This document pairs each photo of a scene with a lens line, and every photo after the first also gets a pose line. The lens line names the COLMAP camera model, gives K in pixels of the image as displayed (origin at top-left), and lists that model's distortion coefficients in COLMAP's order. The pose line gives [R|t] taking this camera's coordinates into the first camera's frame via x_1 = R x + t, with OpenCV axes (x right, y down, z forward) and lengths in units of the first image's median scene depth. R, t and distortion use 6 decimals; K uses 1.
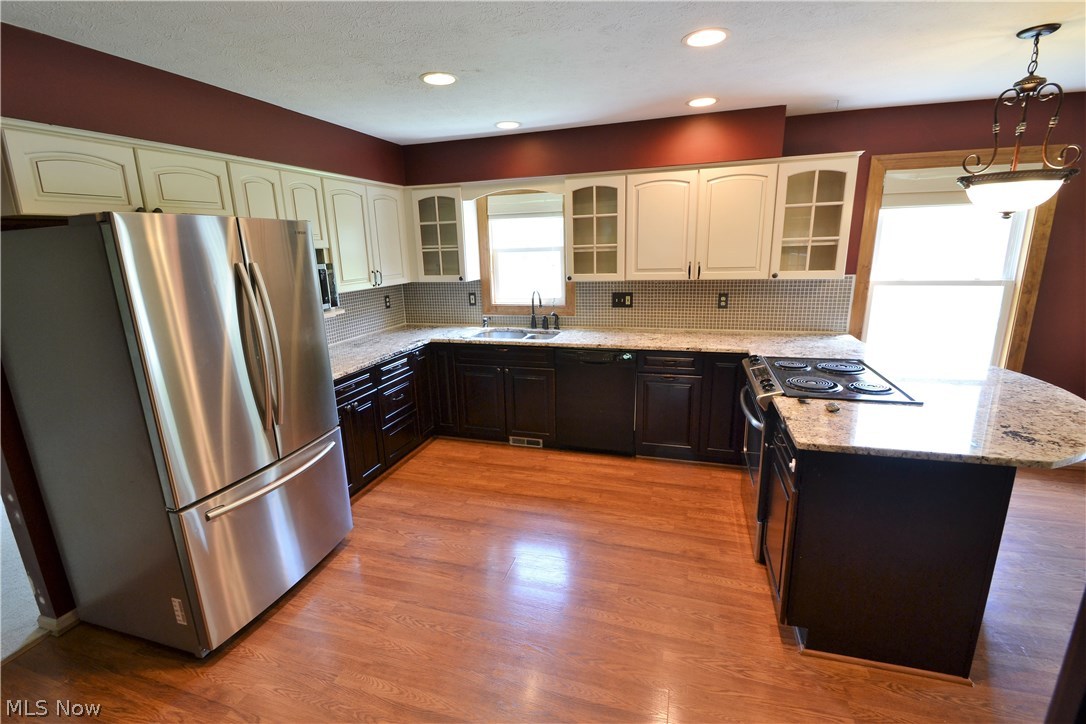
lens RADIAL K [[485.1, 0, 533.5], [0, 485.1, 362.4], [0, 0, 1]] dist [0.003271, -0.007726]
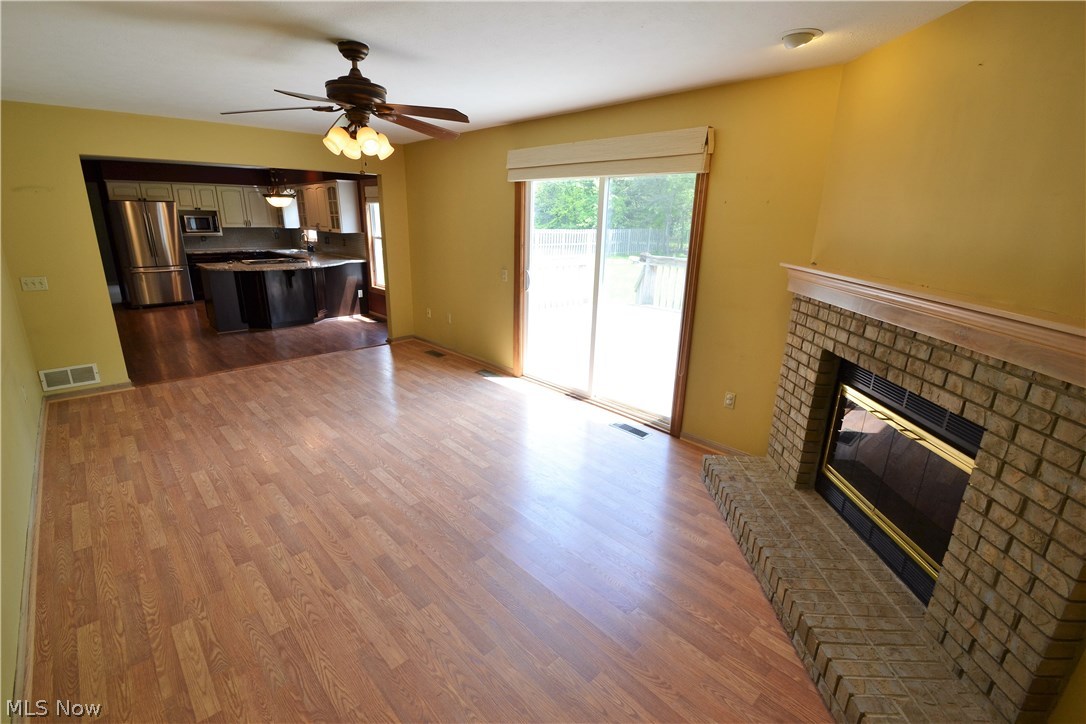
lens RADIAL K [[485.1, 0, 535.3], [0, 485.1, 370.0], [0, 0, 1]] dist [0.003271, -0.007726]
pose [[0.872238, 0.193798, -0.449047, 2.484998], [-0.161461, 0.980768, 0.109653, 0.067016], [0.461662, -0.023140, 0.886754, -0.654426]]
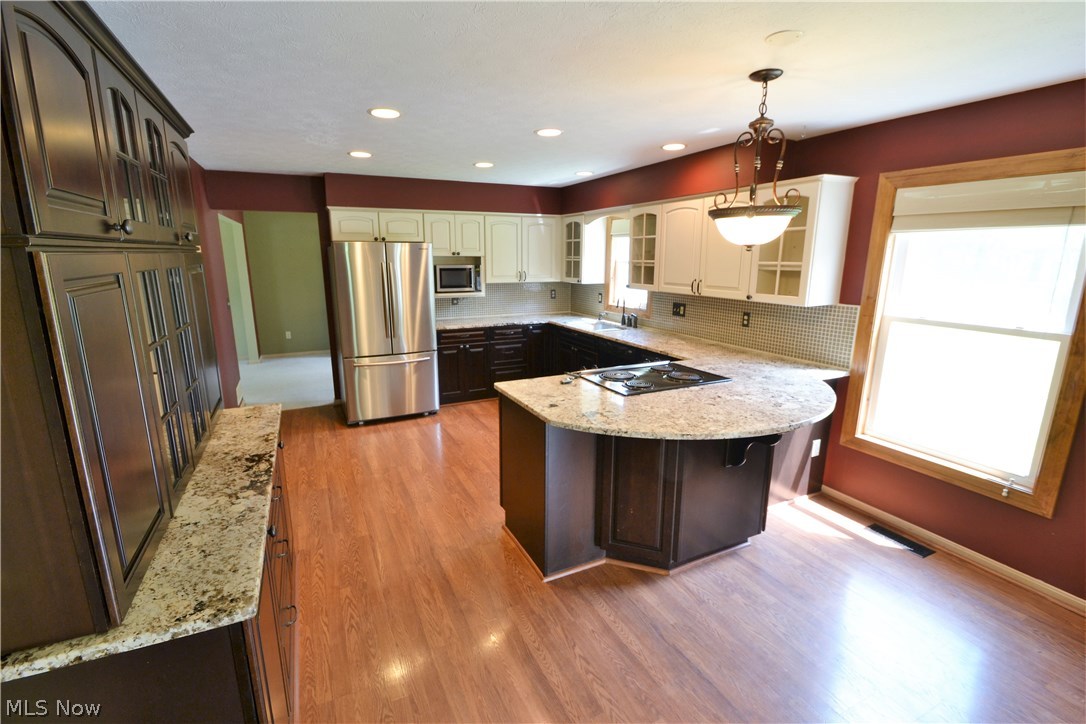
lens RADIAL K [[485.1, 0, 532.7], [0, 485.1, 365.1], [0, 0, 1]] dist [0.003271, -0.007726]
pose [[0.678546, 0.193290, -0.708671, 0.898006], [-0.195577, 0.977474, 0.079343, -0.027616], [0.708043, 0.084762, 0.701064, -0.039158]]
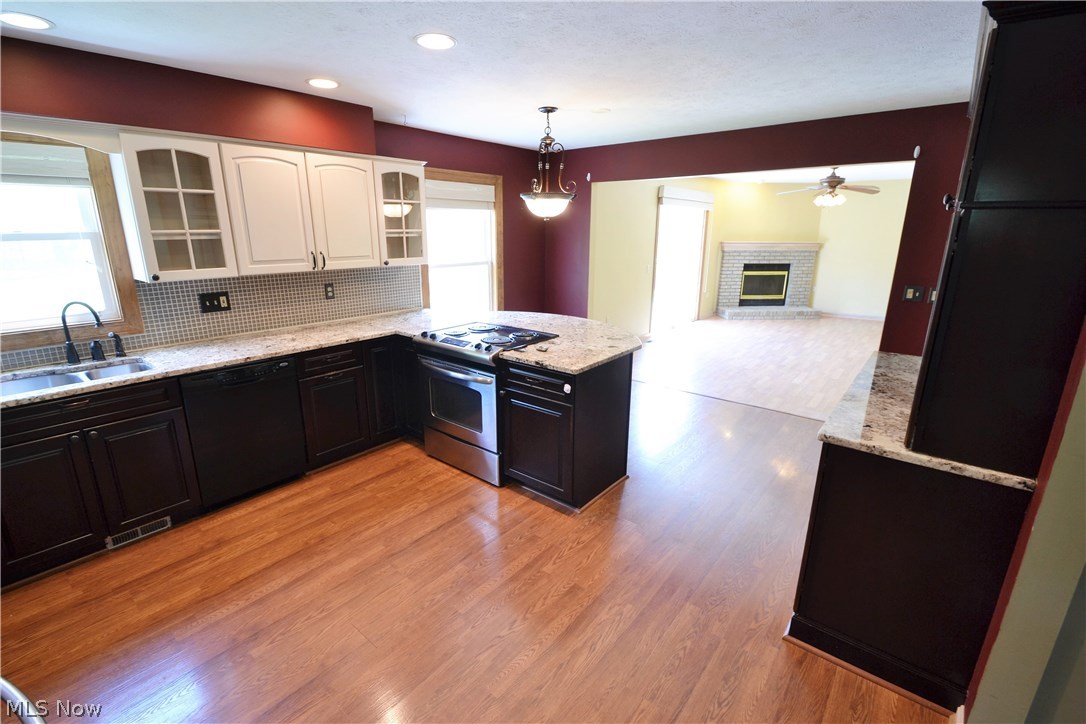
lens RADIAL K [[485.1, 0, 535.8], [0, 485.1, 362.3], [0, 0, 1]] dist [0.003271, -0.007726]
pose [[0.376562, -0.214726, 0.901163, -0.401407], [0.207175, 0.967648, 0.143997, -0.045678], [-0.902928, 0.132475, 0.408865, 0.254460]]
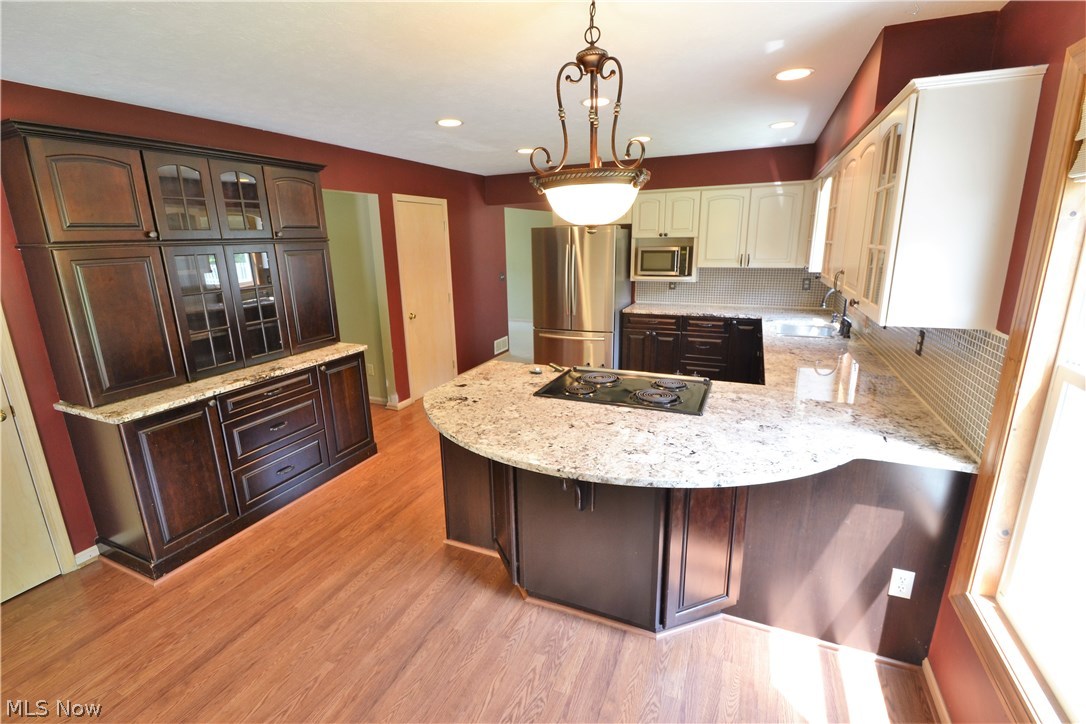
lens RADIAL K [[485.1, 0, 533.2], [0, 485.1, 364.8], [0, 0, 1]] dist [0.003271, -0.007726]
pose [[-0.118425, 0.283327, -0.951683, 1.113521], [-0.212283, 0.929045, 0.303003, -0.197253], [0.970006, 0.237910, -0.049877, 0.615222]]
